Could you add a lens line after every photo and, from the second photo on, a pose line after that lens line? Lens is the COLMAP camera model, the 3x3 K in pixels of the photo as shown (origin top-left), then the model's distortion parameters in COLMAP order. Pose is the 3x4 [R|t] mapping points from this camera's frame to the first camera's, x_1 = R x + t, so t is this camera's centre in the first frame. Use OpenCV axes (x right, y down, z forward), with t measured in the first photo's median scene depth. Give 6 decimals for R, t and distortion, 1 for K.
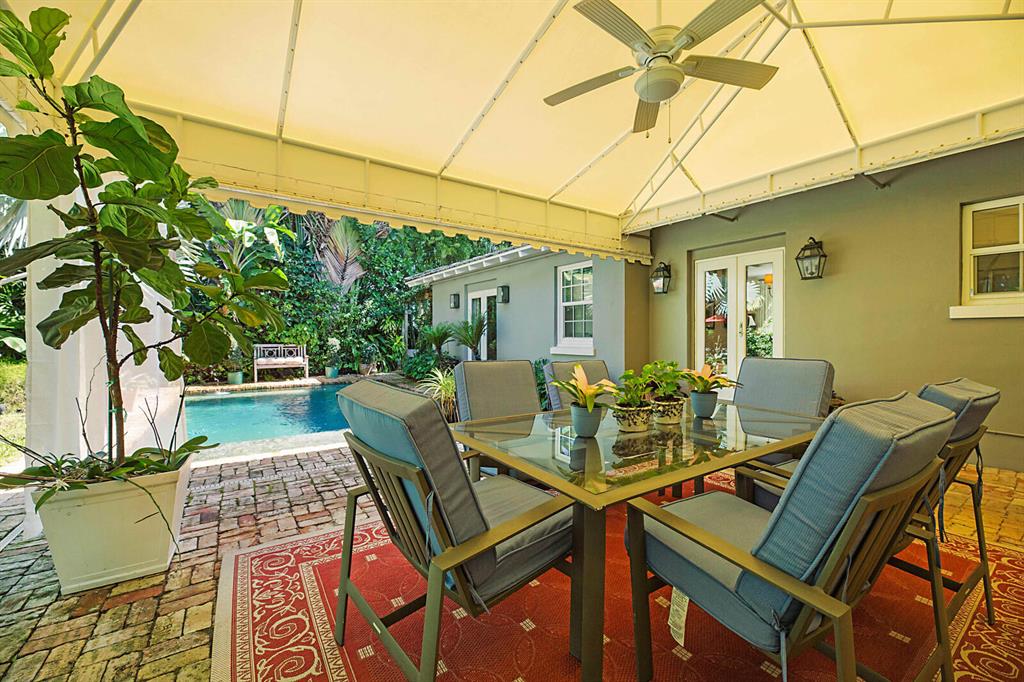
lens RADIAL K [[404.4, 0, 510.5], [0, 404.4, 337.4], [0, 0, 1]] dist [-0.003394, 0.000476]
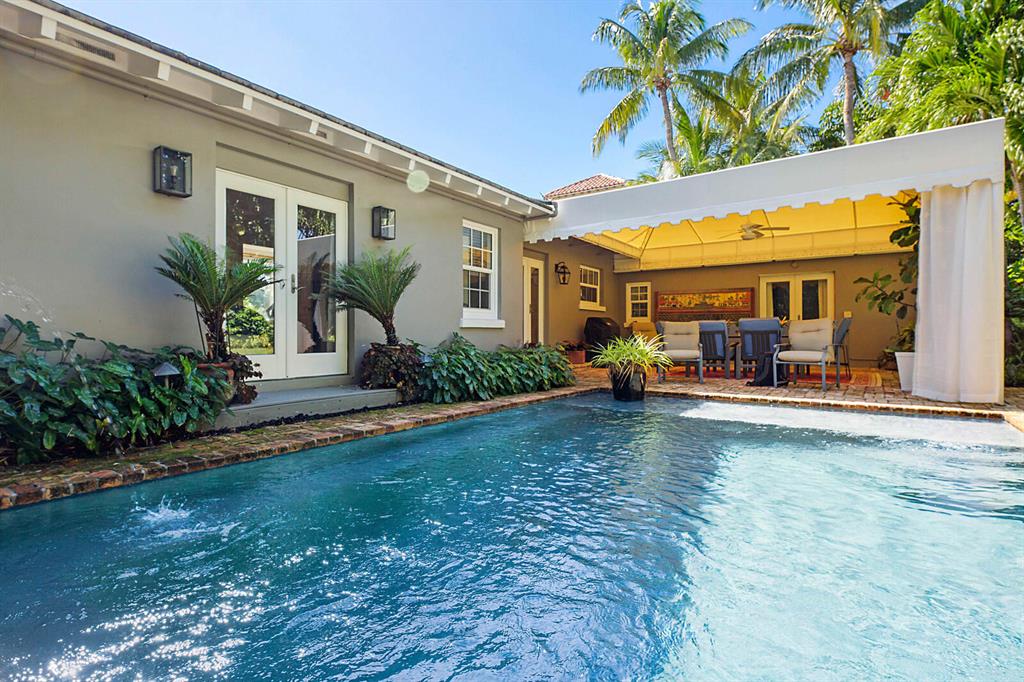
lens RADIAL K [[537.6, 0, 517.2], [0, 537.6, 341.9], [0, 0, 1]] dist [0.004423, 0.000323]
pose [[-0.385704, -0.006098, 0.922603, -0.613933], [0.009087, 0.999905, 0.010407, 0.039691], [-0.922578, 0.012398, -0.385611, 0.886095]]
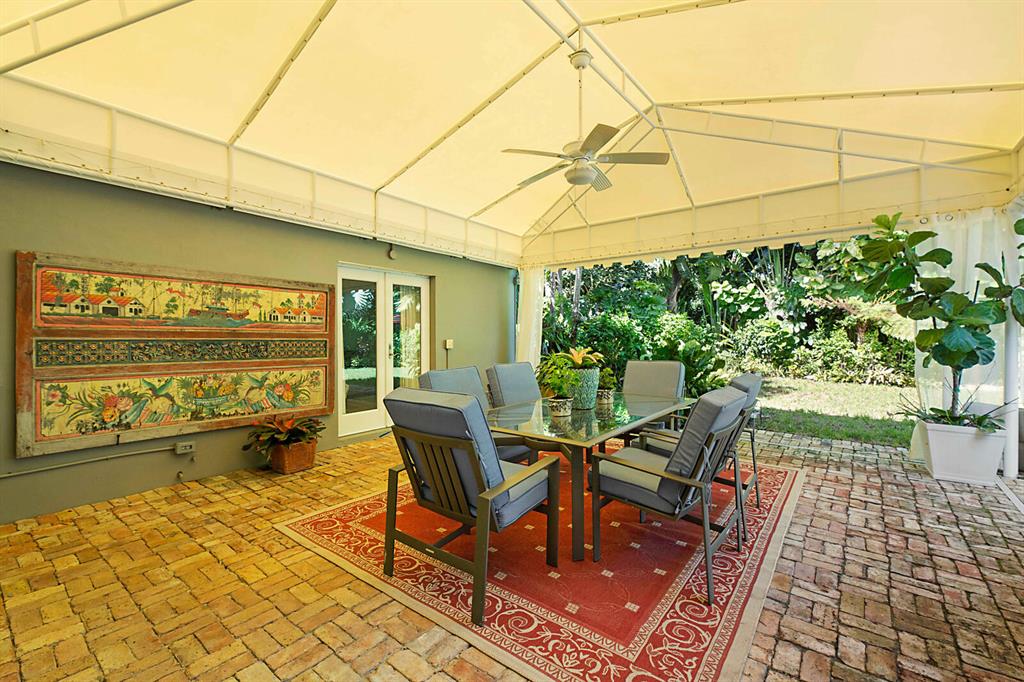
lens RADIAL K [[441.6, 0, 520.7], [0, 441.6, 338.1], [0, 0, 1]] dist [-0.014375, -0.000513]
pose [[-0.945070, 0.001504, -0.326863, 0.210563], [-0.002018, 0.999944, 0.010433, -0.011483], [0.326861, 0.010520, -0.945014, 0.457100]]
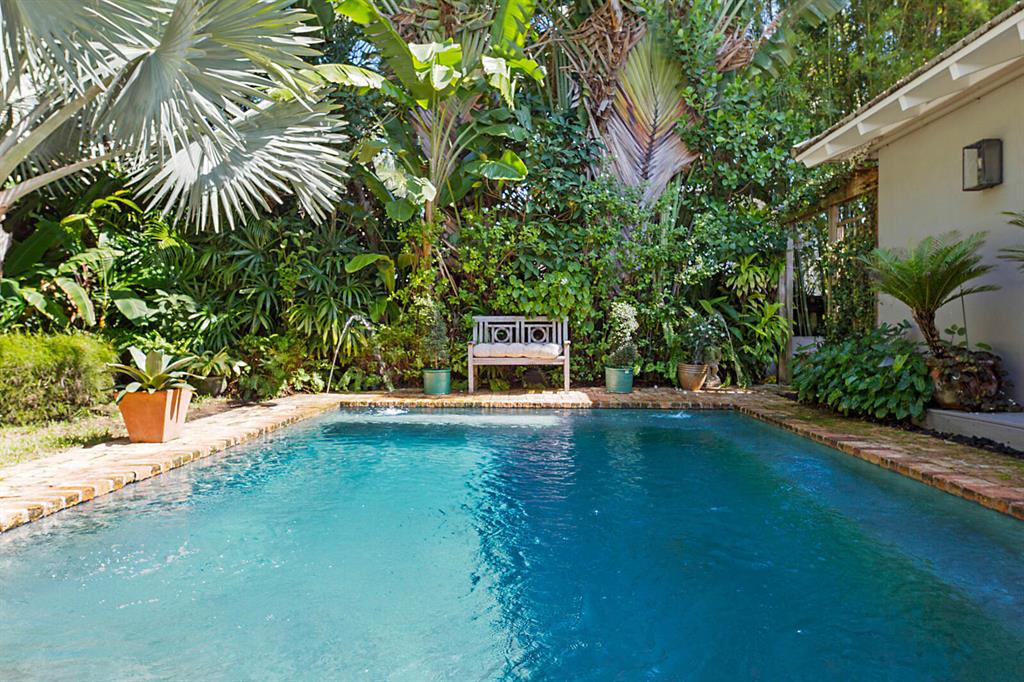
lens RADIAL K [[623.1, 0, 512.1], [0, 623.1, 335.3], [0, 0, 1]] dist [0.005404, 0.002851]
pose [[0.812542, 0.002185, -0.582898, -0.145382], [-0.003315, 0.999994, -0.000873, 0.039240], [0.582893, 0.002642, 0.812545, 0.391085]]
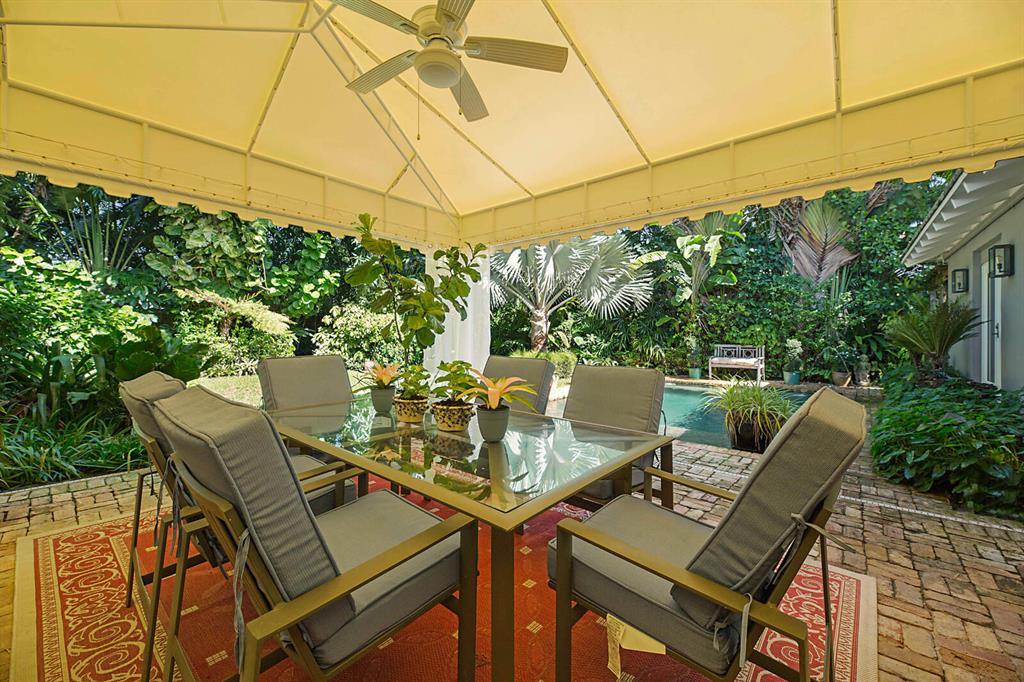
lens RADIAL K [[404.4, 0, 512.2], [0, 404.4, 336.9], [0, 0, 1]] dist [-0.003394, 0.000476]
pose [[0.268135, 0.003369, -0.963375, 0.255324], [-0.007672, 0.999970, 0.001361, -0.000434], [0.963351, 0.007026, 0.268153, 0.175726]]
